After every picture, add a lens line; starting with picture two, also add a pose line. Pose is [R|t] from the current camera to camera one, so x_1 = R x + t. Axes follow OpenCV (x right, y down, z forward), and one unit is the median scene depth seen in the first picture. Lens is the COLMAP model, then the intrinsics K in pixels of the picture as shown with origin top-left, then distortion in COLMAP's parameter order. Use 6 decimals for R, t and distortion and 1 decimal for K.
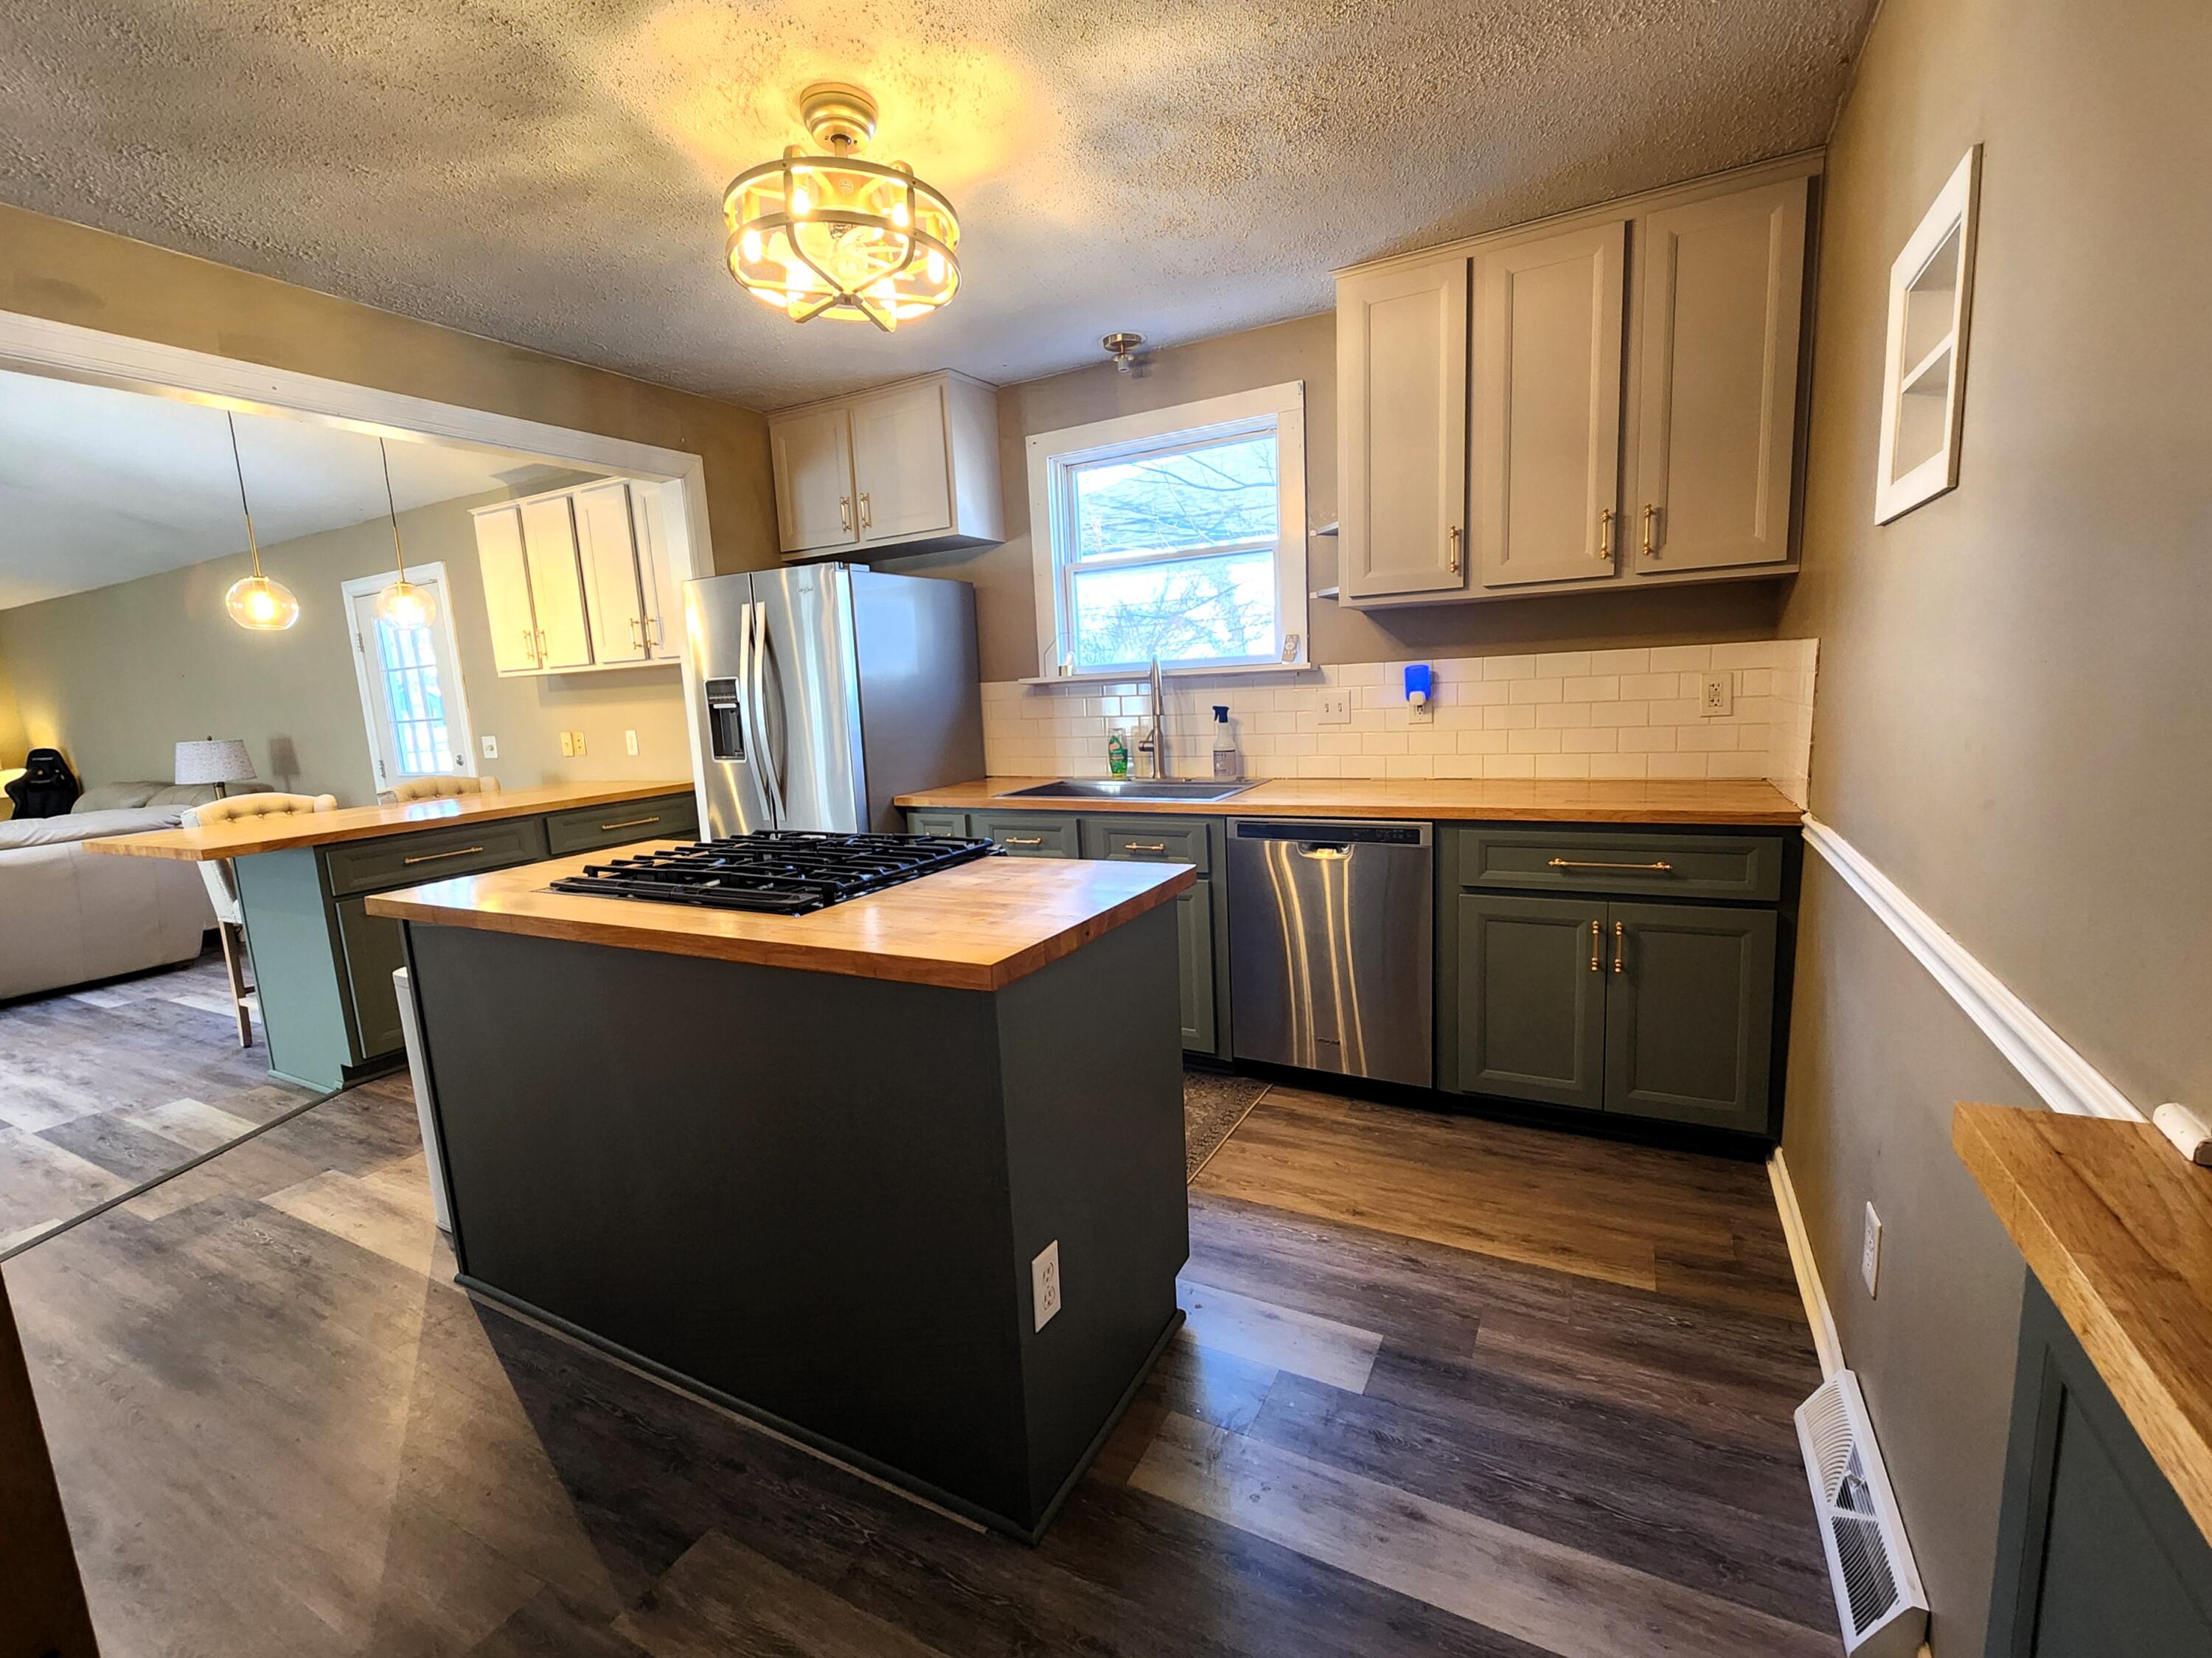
lens RADIAL K [[959.7, 0, 1105.8], [0, 959.7, 822.7], [0, 0, 1]] dist [-0.000875, -0.000066]
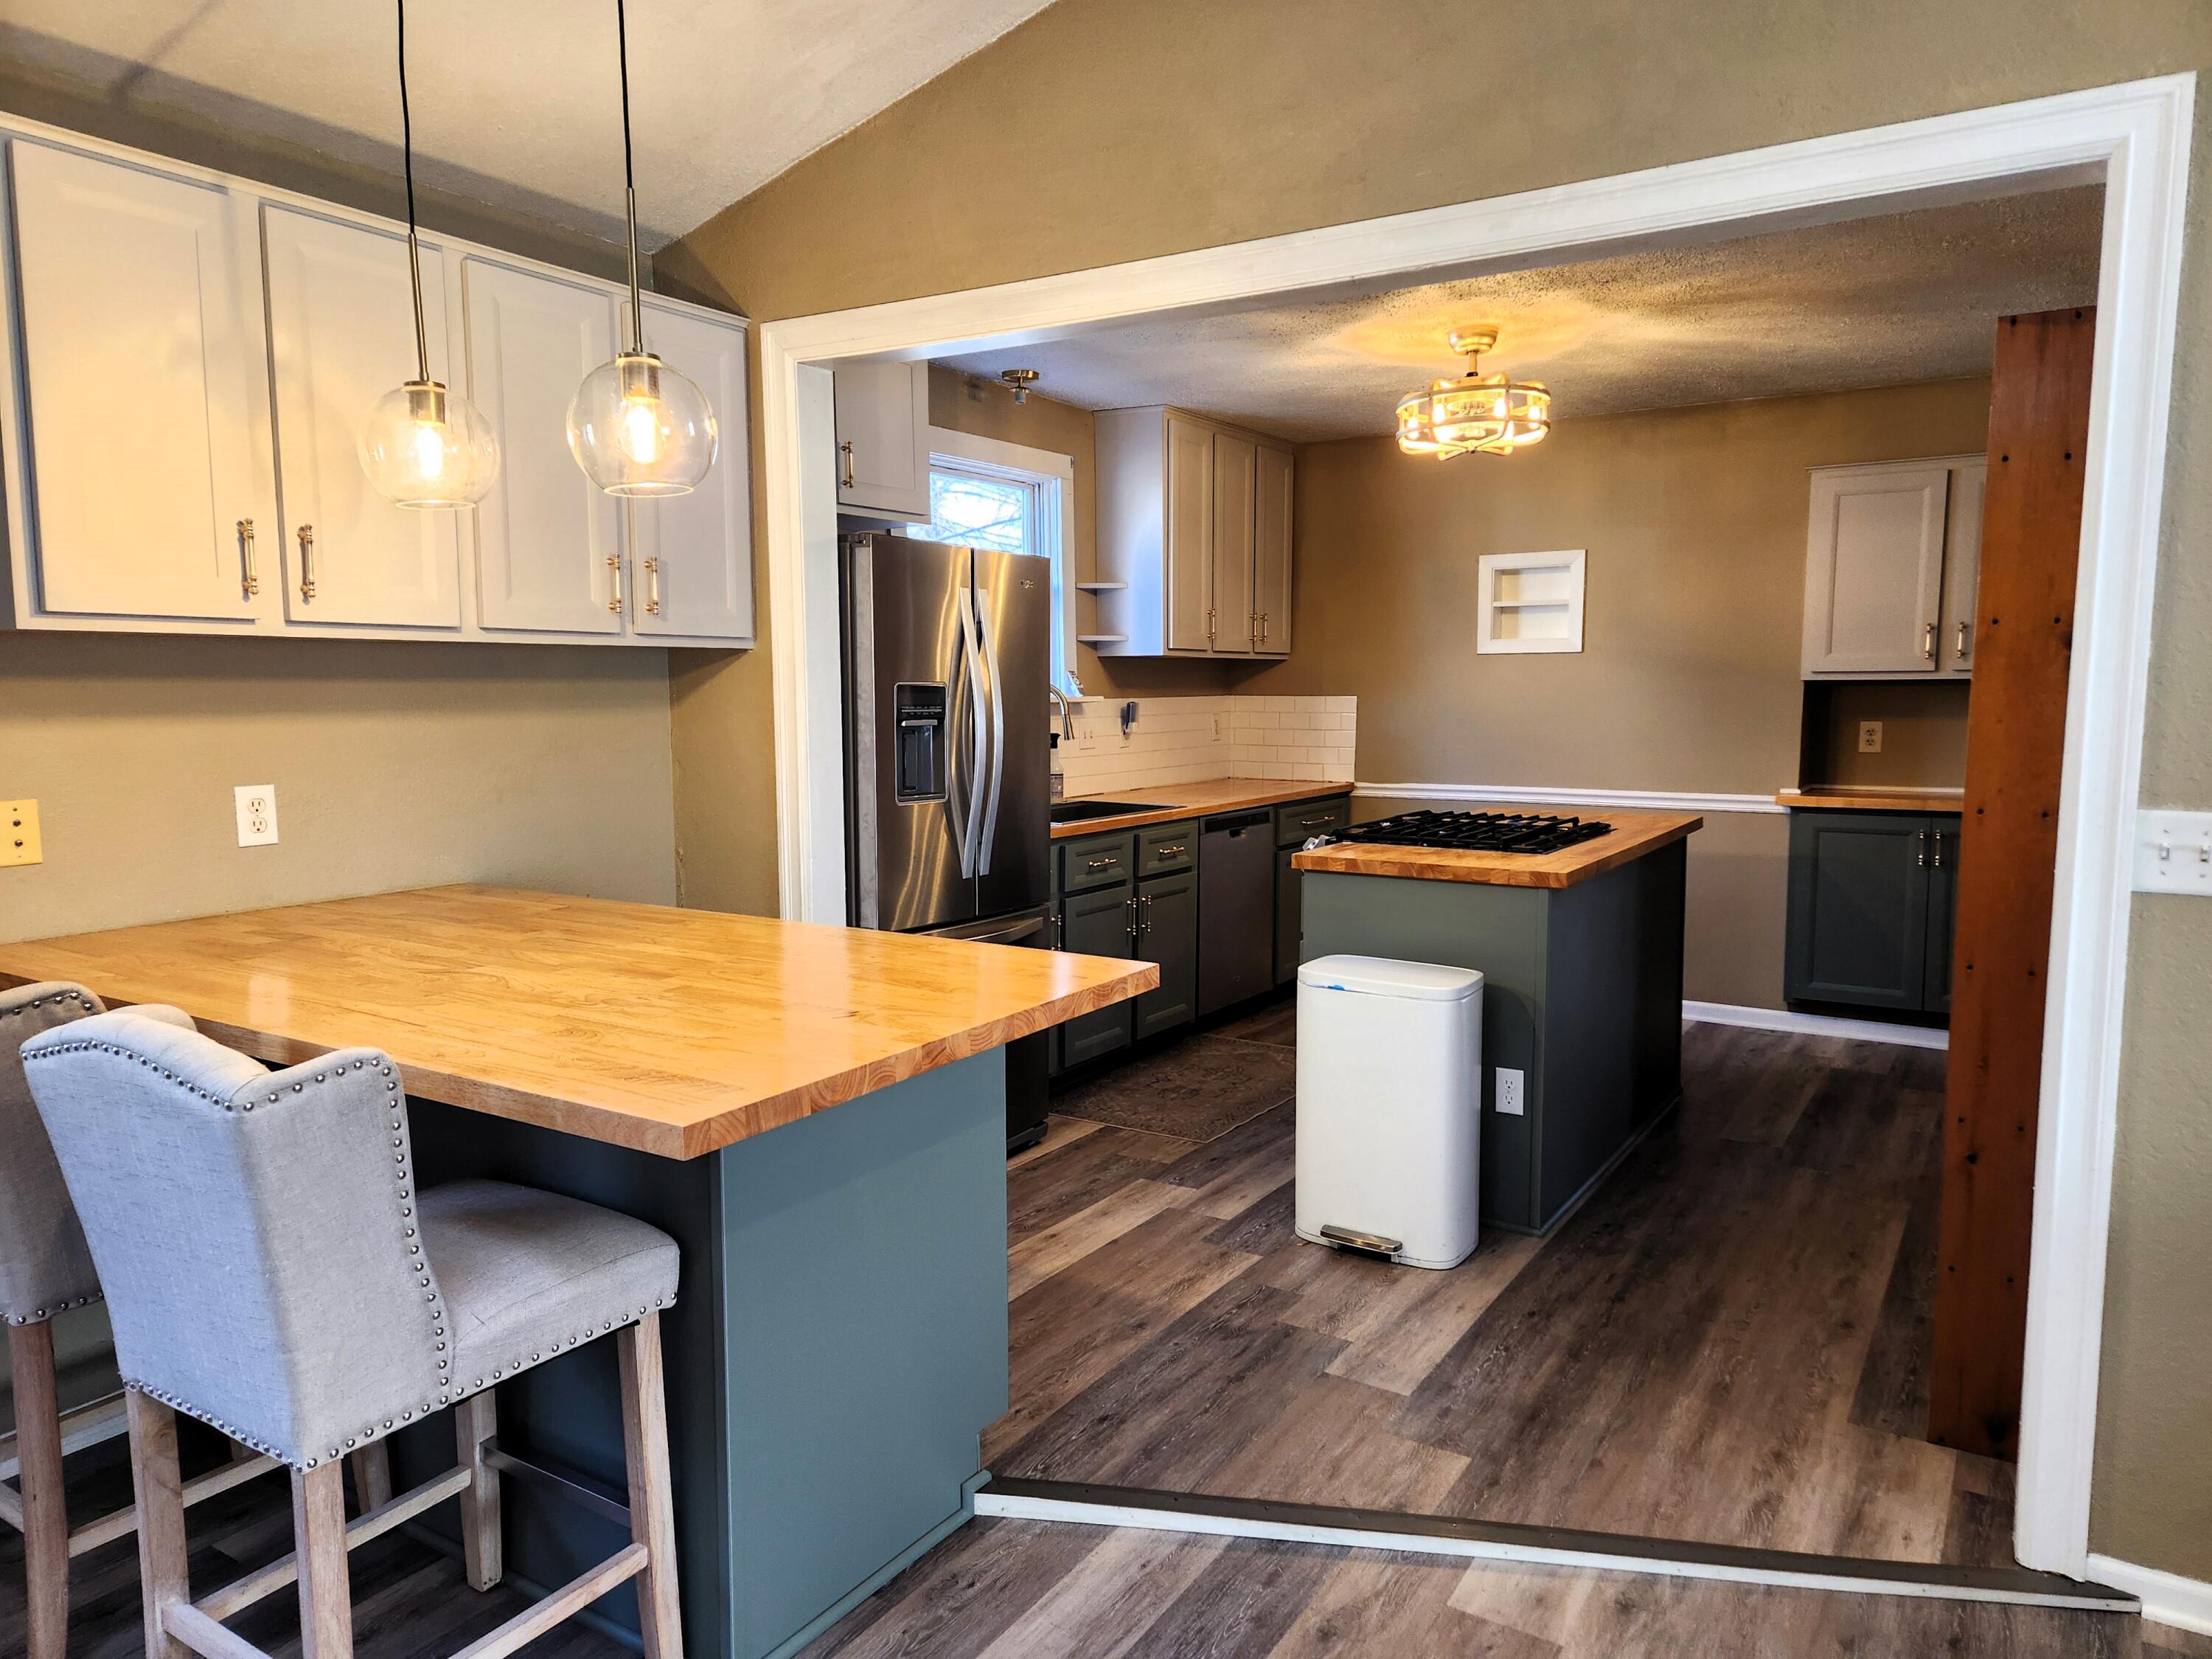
lens RADIAL K [[1509.8, 0, 1103.9], [0, 1509.8, 832.5], [0, 0, 1]] dist [-0.009754, -0.001132]
pose [[0.071070, -0.034509, 0.996874, -1.766438], [0.169229, 0.985330, 0.022044, -0.048487], [-0.983011, 0.167133, 0.075867, 0.971188]]
